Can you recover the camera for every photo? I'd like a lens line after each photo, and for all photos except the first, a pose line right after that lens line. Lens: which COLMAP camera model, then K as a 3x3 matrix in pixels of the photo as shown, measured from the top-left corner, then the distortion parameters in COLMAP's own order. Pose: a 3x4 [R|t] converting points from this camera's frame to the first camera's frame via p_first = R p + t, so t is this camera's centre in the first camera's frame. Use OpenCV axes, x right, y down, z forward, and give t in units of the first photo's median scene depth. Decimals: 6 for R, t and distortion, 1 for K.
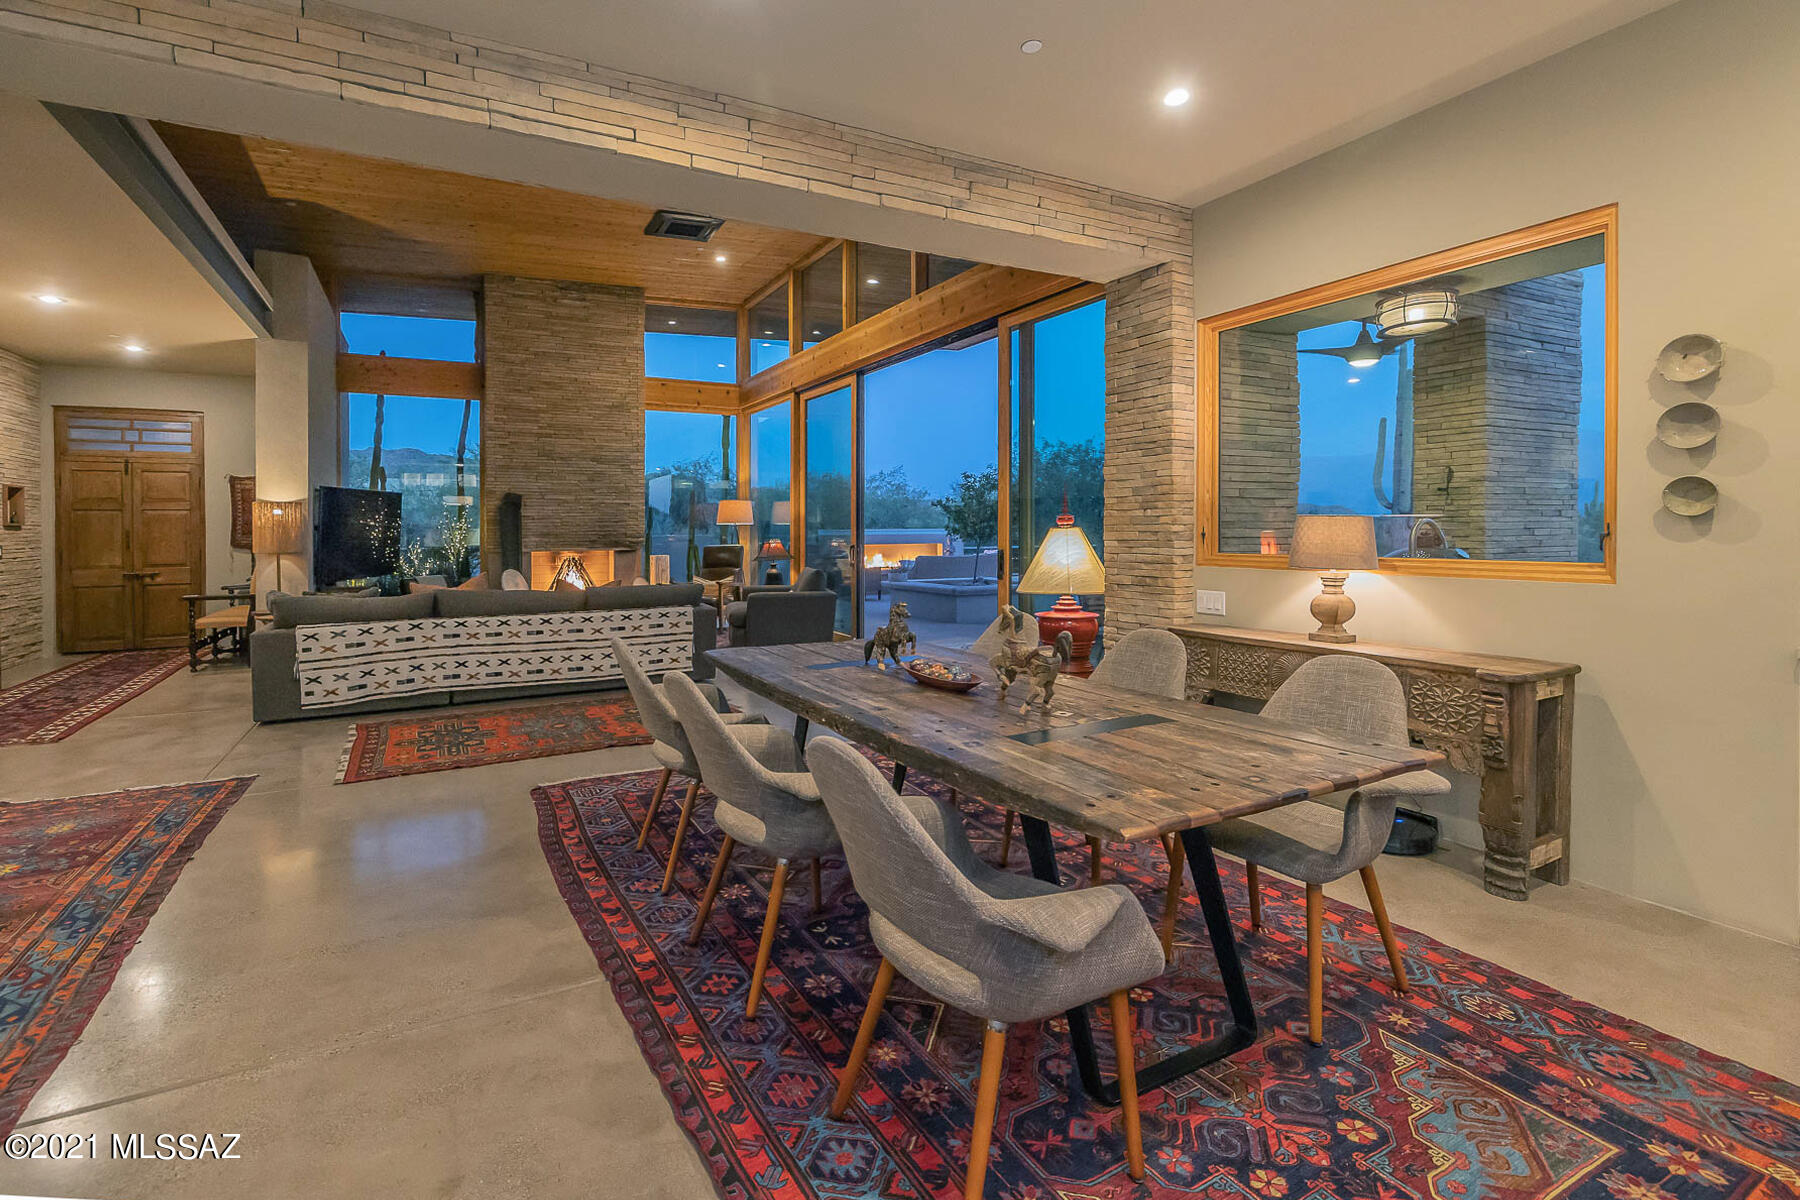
lens RADIAL K [[781.6, 0, 835.3], [0, 781.6, 531.7], [0, 0, 1]] dist [0.001022, 0.000337]
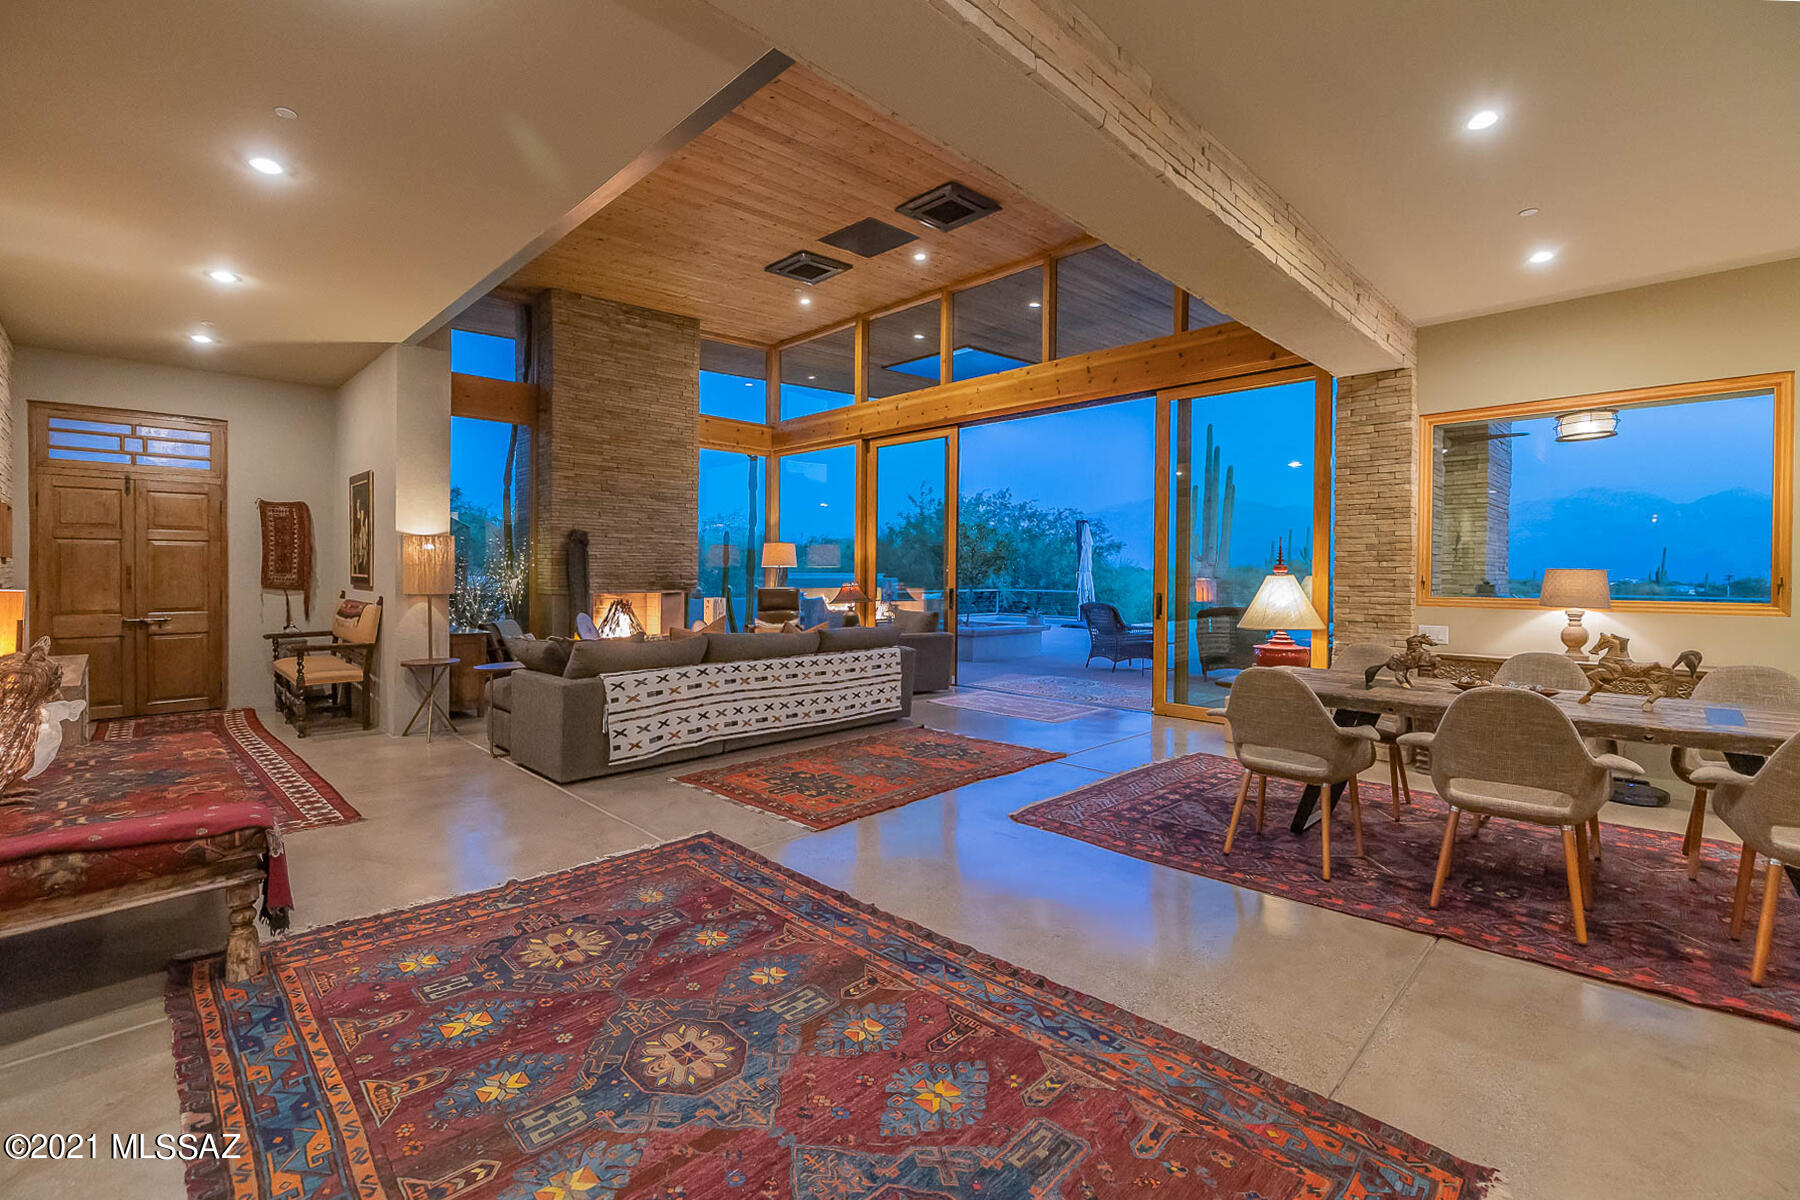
lens RADIAL K [[781.9, 0, 850.8], [0, 781.9, 583.6], [0, 0, 1]] dist [0.000219, 0.000302]
pose [[0.954132, 0.006445, 0.299317, -0.561331], [-0.009959, 0.999898, 0.010217, 0.001771], [-0.299221, -0.012729, 0.954099, 0.036055]]
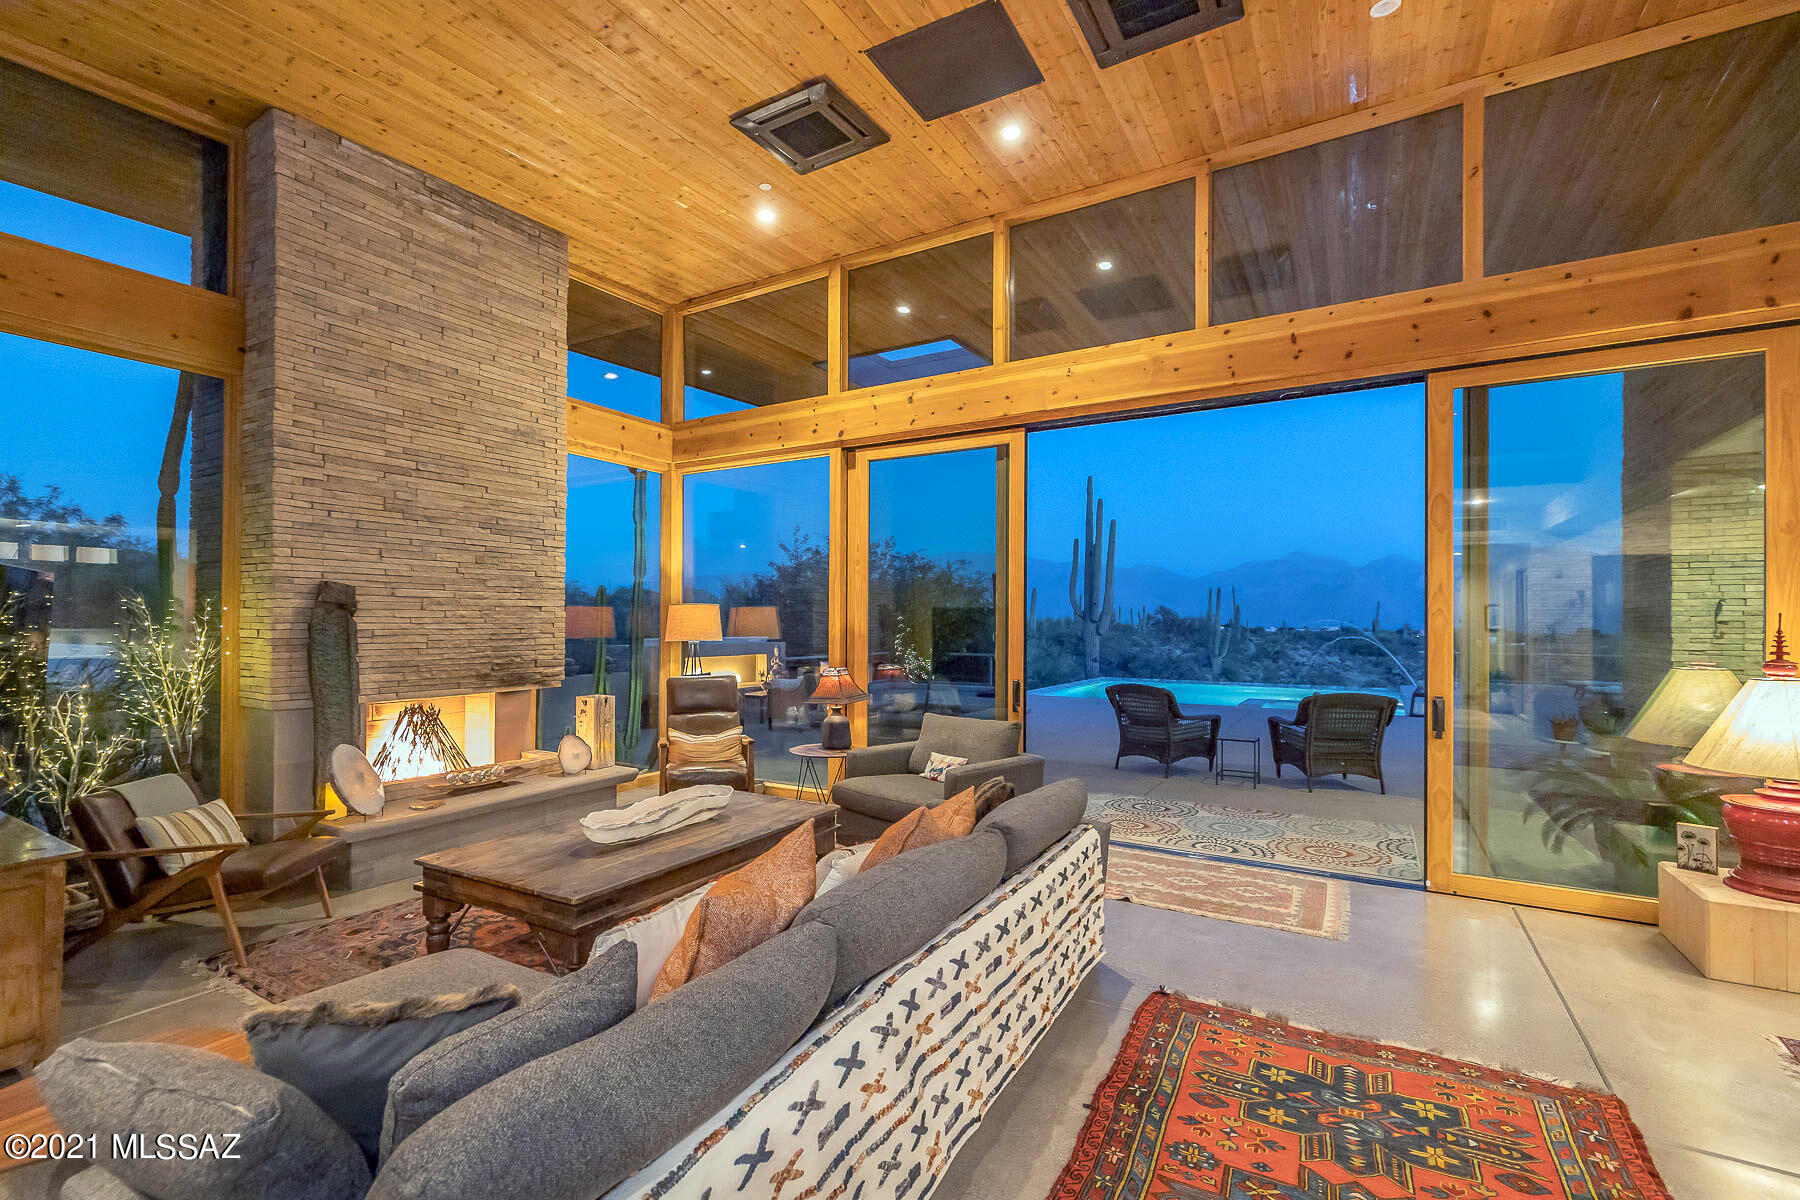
lens RADIAL K [[795.5, 0, 906.9], [0, 795.5, 622.5], [0, 0, 1]] dist [-0.001017, 0.000177]
pose [[0.820696, 0.007587, 0.571315, -0.592517], [-0.002421, 0.999949, -0.009802, -0.031069], [-0.571361, 0.006661, 0.820672, 0.589507]]
